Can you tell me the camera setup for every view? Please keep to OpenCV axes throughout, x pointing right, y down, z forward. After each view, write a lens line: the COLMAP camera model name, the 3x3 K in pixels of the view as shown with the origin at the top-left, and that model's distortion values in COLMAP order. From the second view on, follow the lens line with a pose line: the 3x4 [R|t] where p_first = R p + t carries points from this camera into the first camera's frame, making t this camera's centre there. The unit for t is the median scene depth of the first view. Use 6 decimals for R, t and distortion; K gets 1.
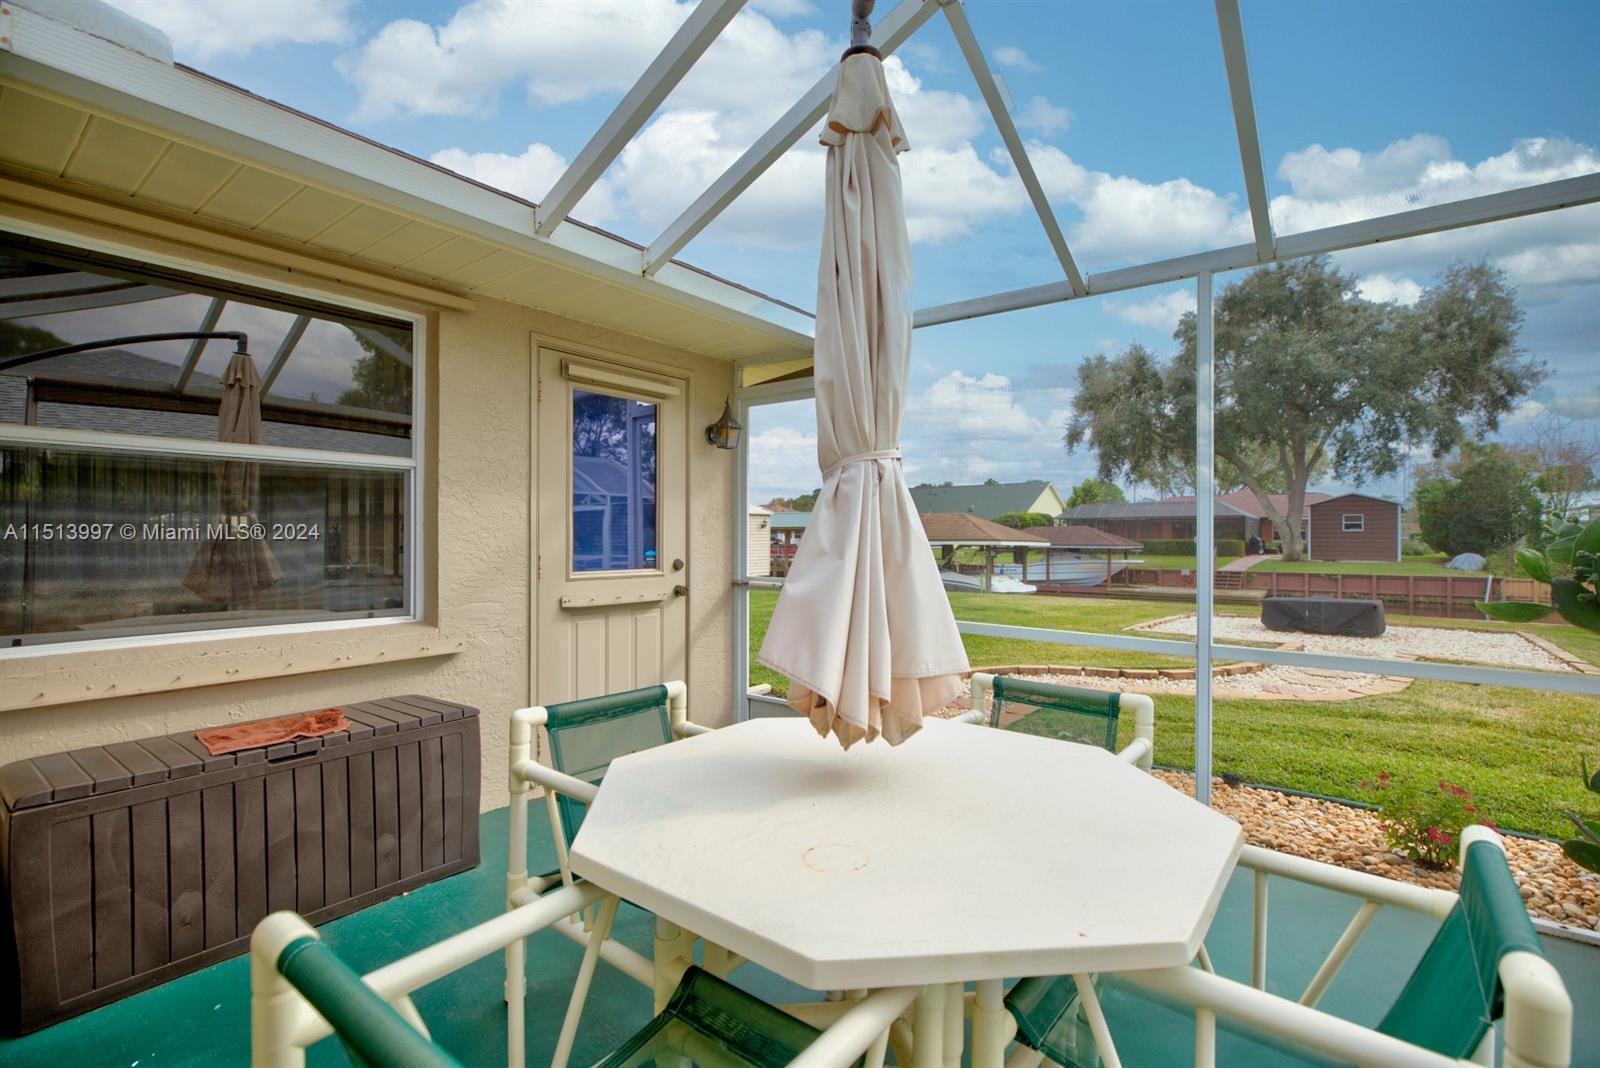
lens RADIAL K [[727.4, 0, 791.7], [0, 727.4, 538.7], [0, 0, 1]] dist [-0.003443, 0.000710]
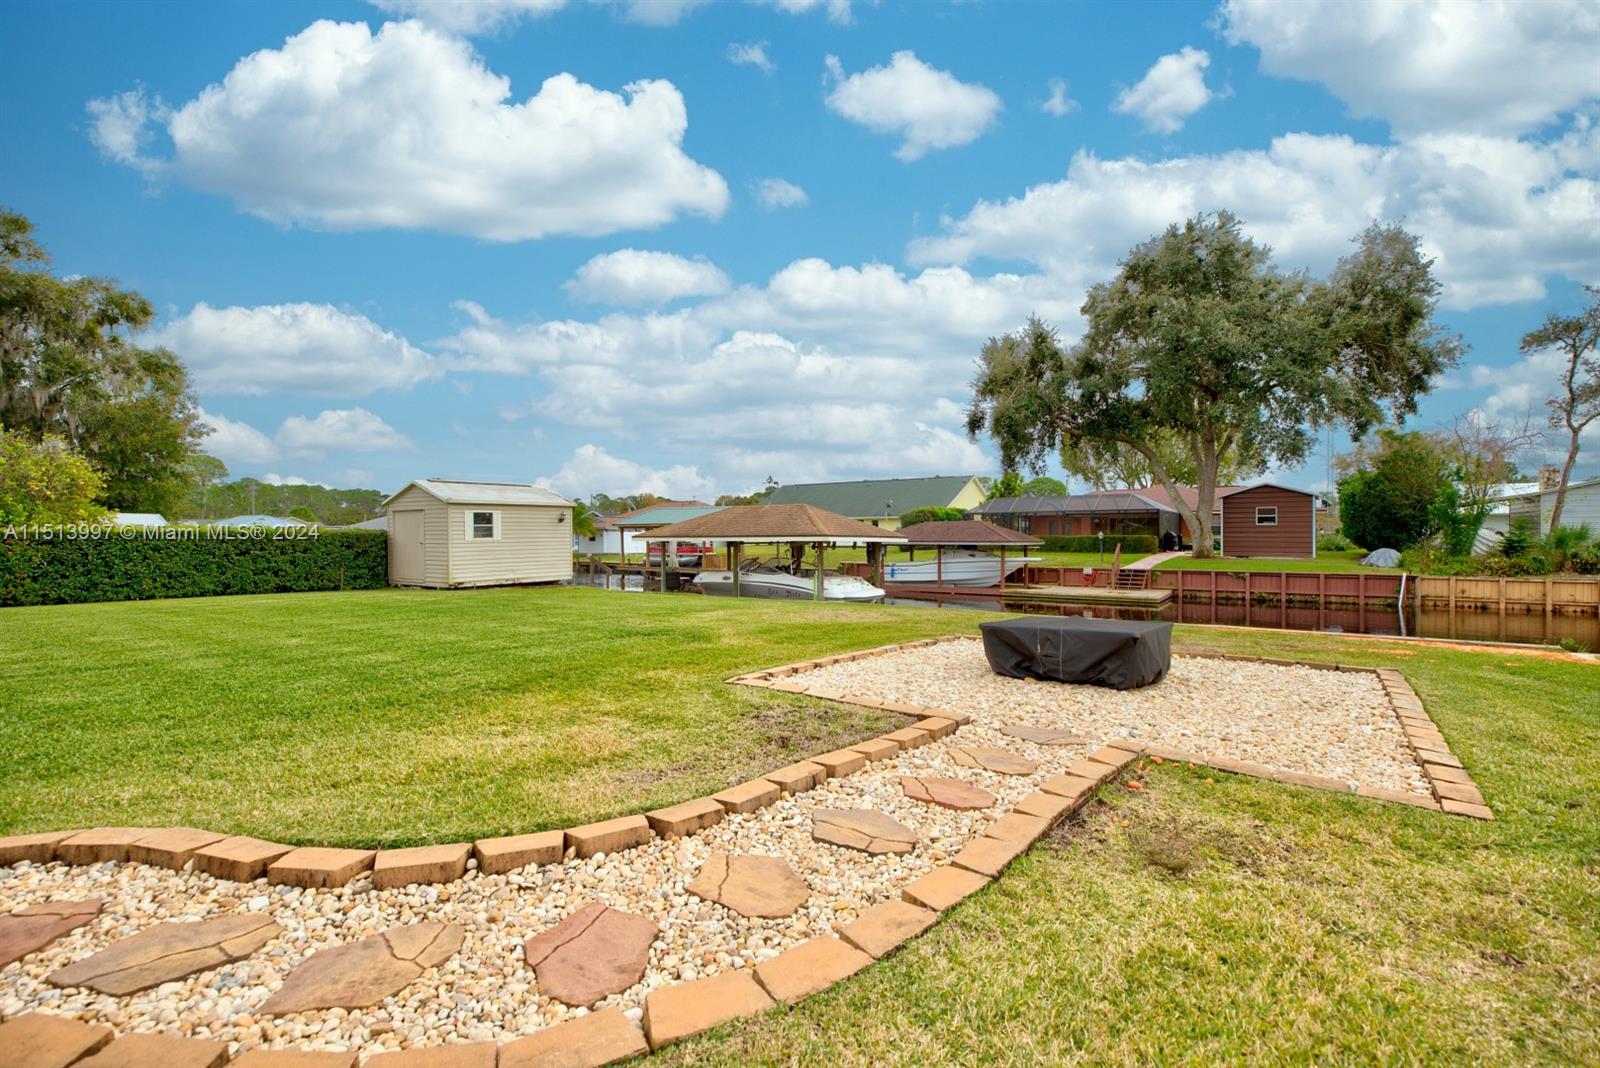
lens RADIAL K [[727.4, 0, 803.5], [0, 727.4, 542.5], [0, 0, 1]] dist [-0.003443, 0.000710]
pose [[0.998243, -0.003890, 0.059131, 0.139133], [0.003500, 0.999971, 0.006700, 0.003757], [-0.059155, -0.006481, 0.998228, 0.121463]]
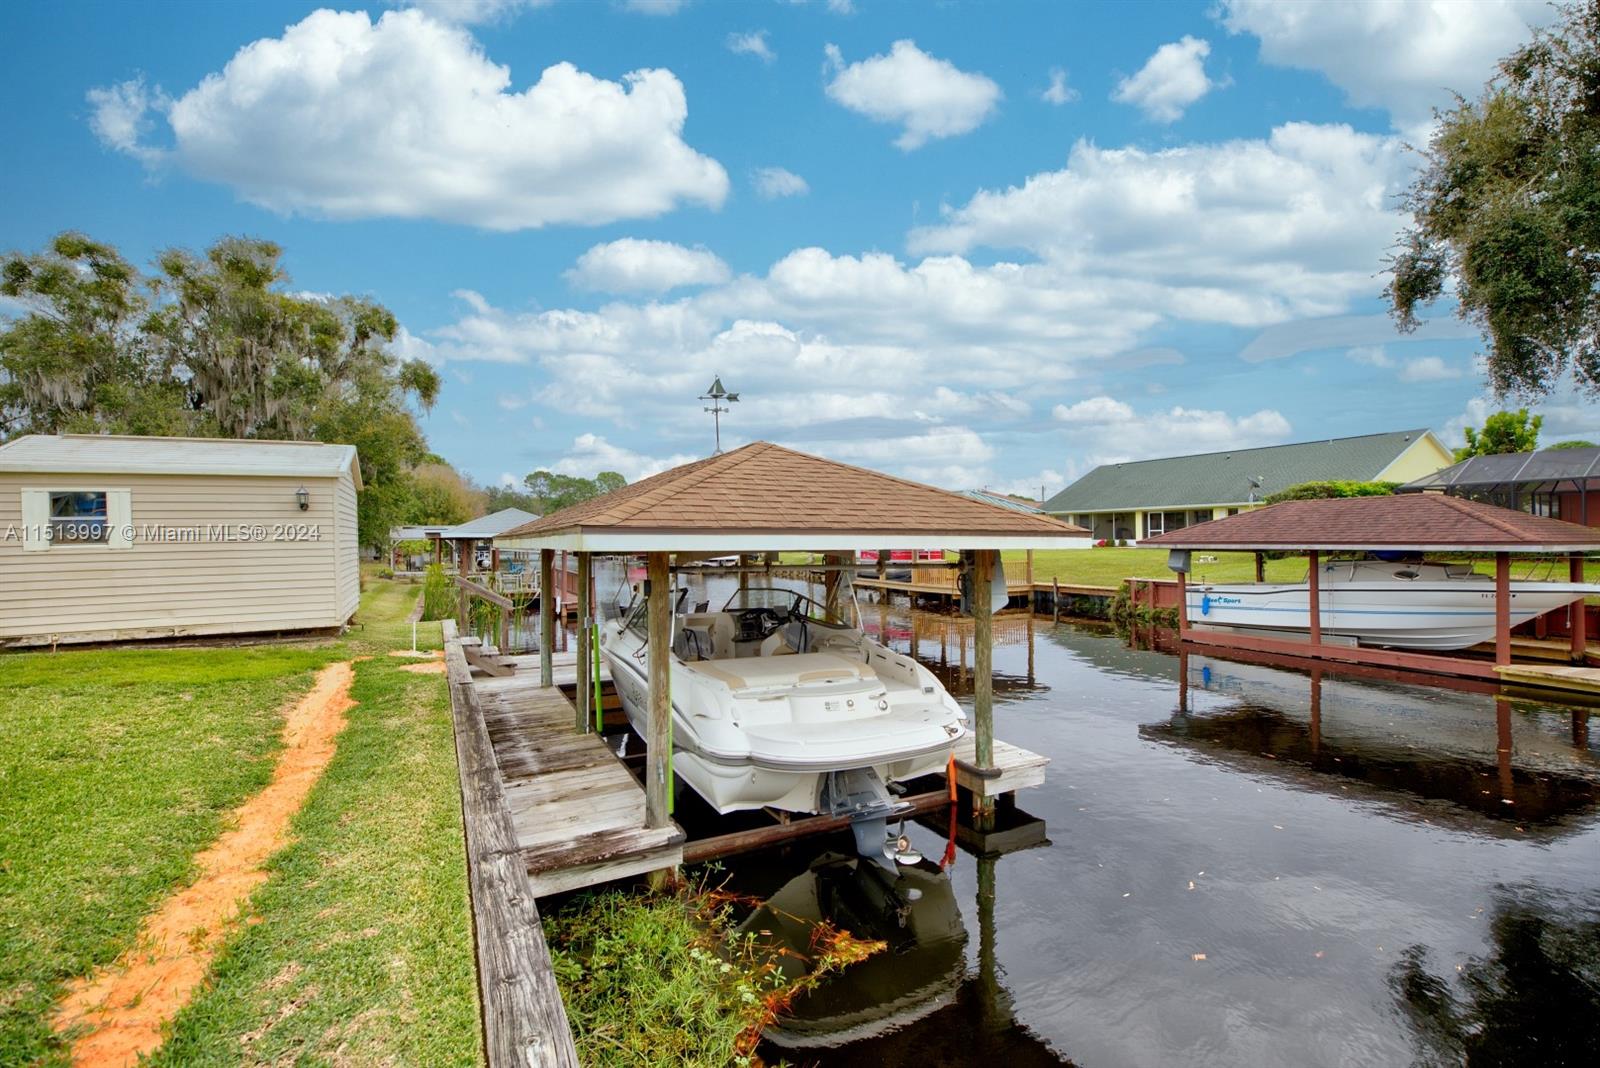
lens RADIAL K [[727.4, 0, 801.1], [0, 727.4, 531.9], [0, 0, 1]] dist [-0.003443, 0.000710]
pose [[0.906917, -0.013428, -0.421096, 0.277060], [0.010636, 0.999903, -0.008977, 0.003793], [0.421176, 0.003663, 0.906972, 0.538369]]
